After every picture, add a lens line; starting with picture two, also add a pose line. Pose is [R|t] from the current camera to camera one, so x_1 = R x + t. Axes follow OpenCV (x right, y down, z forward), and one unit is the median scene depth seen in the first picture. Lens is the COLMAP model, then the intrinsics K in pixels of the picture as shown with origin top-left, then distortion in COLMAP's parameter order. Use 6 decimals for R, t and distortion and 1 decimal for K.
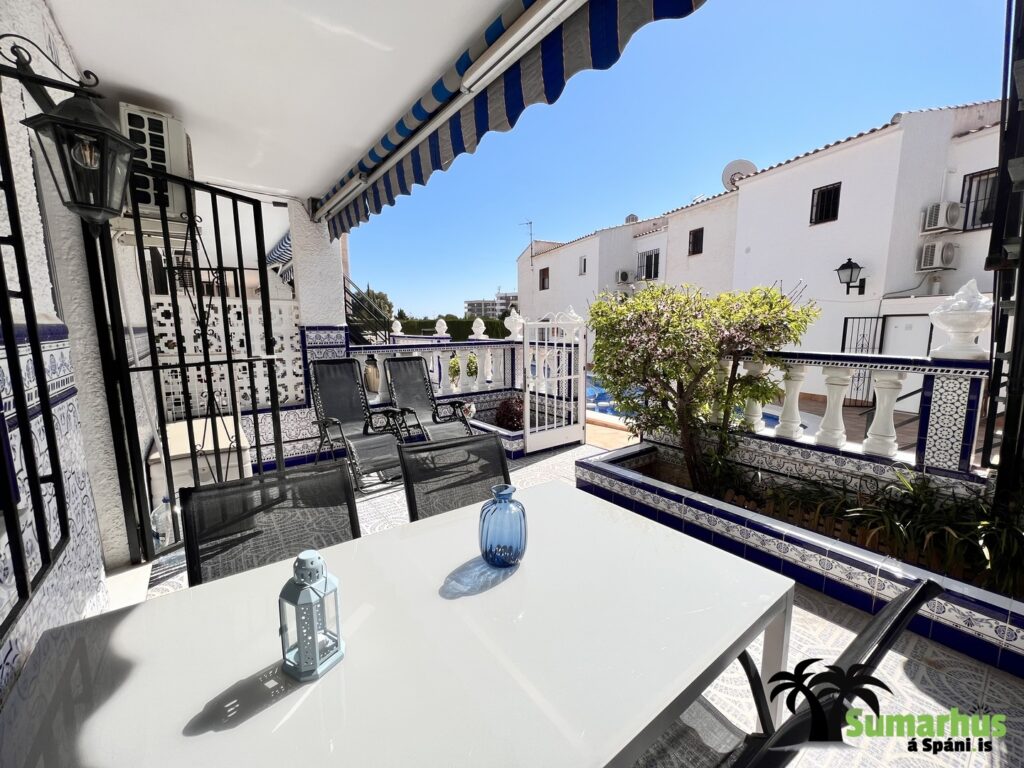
lens RADIAL K [[409.0, 0, 511.9], [0, 409.0, 386.6], [0, 0, 1]] dist [-0.003049, 0.000762]
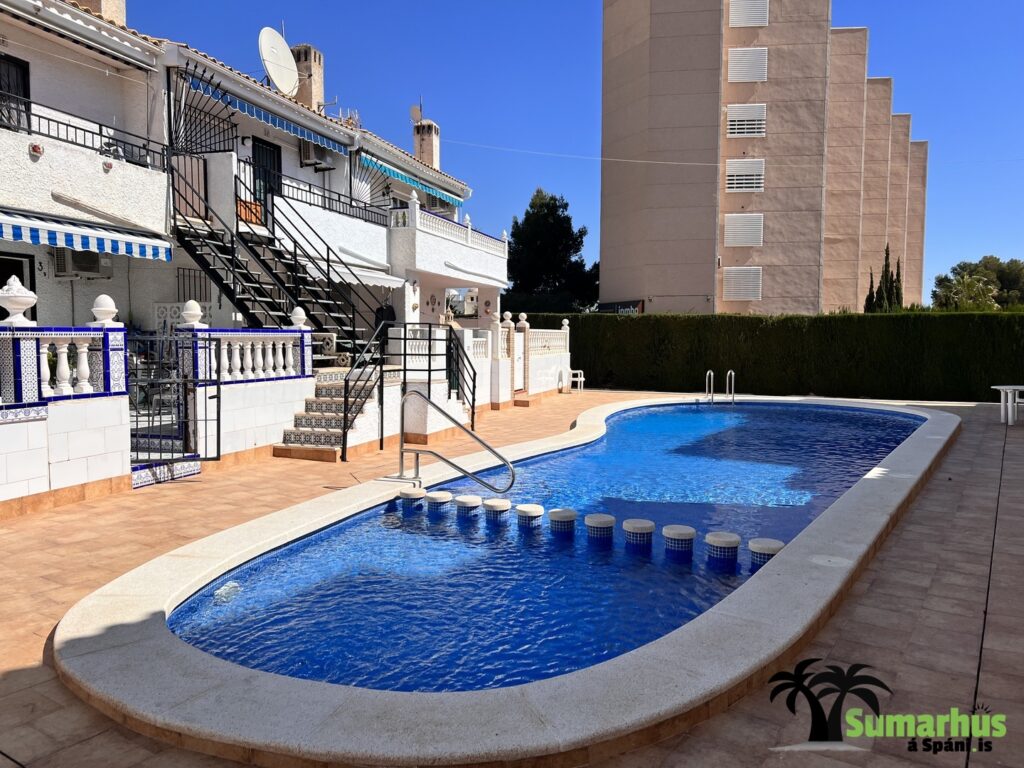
lens RADIAL K [[767.1, 0, 513.8], [0, 767.1, 387.4], [0, 0, 1]] dist [0.060401, -0.065144]
pose [[0.581146, 0.062000, -0.811434, 0.928739], [-0.126089, 0.991913, -0.014514, -0.066284], [0.803972, 0.110748, 0.584263, 0.625955]]
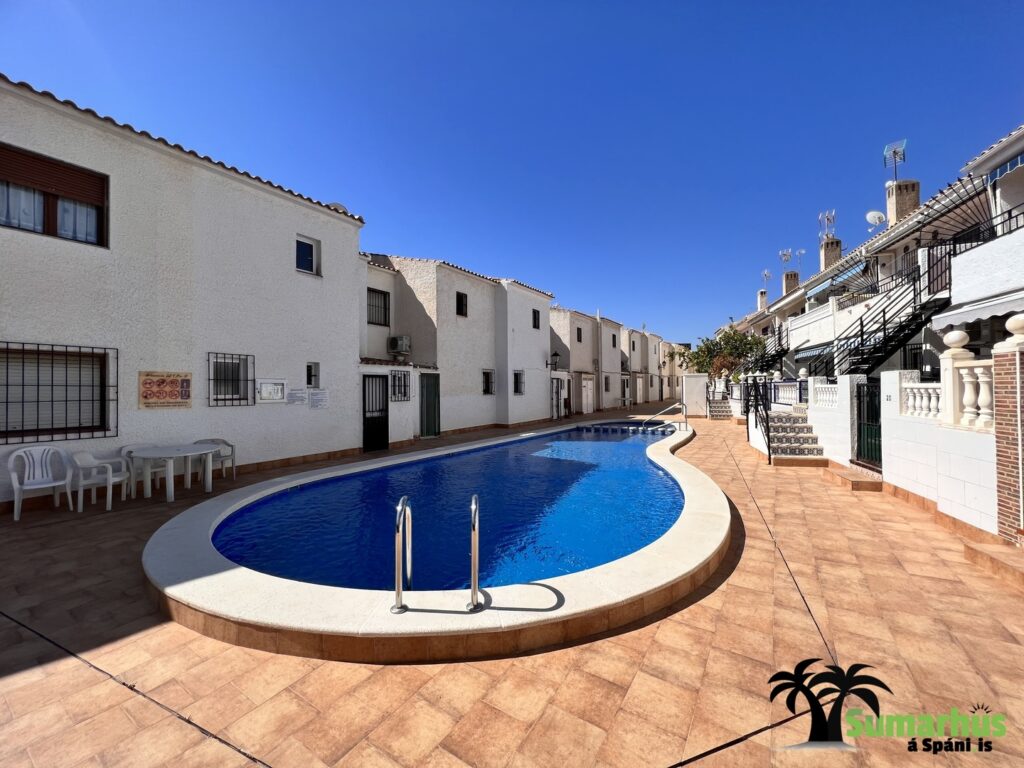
lens RADIAL K [[409.0, 0, 507.2], [0, 409.0, 383.1], [0, 0, 1]] dist [-0.003049, 0.000762]
pose [[-0.569263, 0.025563, 0.821758, -0.793675], [0.136999, 0.988491, 0.064156, -0.323896], [-0.810661, 0.149102, -0.566214, 2.469799]]
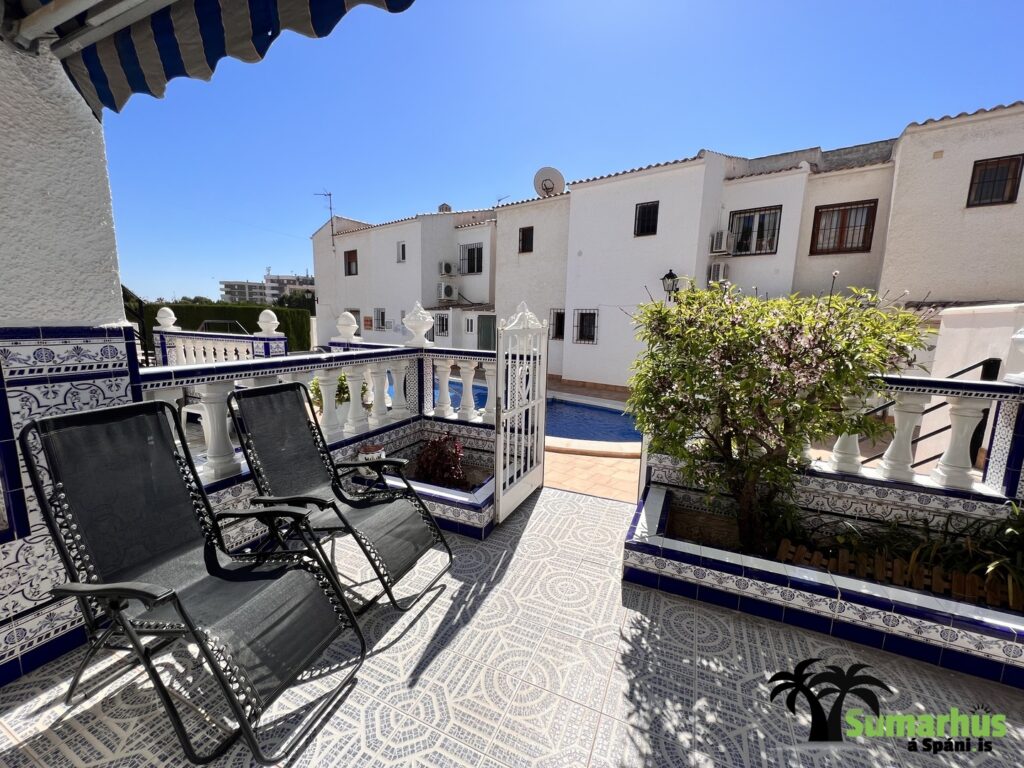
lens RADIAL K [[409.0, 0, 512.2], [0, 409.0, 385.6], [0, 0, 1]] dist [-0.003049, 0.000762]
pose [[0.877211, -0.049153, 0.477582, -0.125911], [0.040485, 0.998776, 0.028432, -0.039933], [-0.478395, -0.005605, 0.878127, 0.206607]]
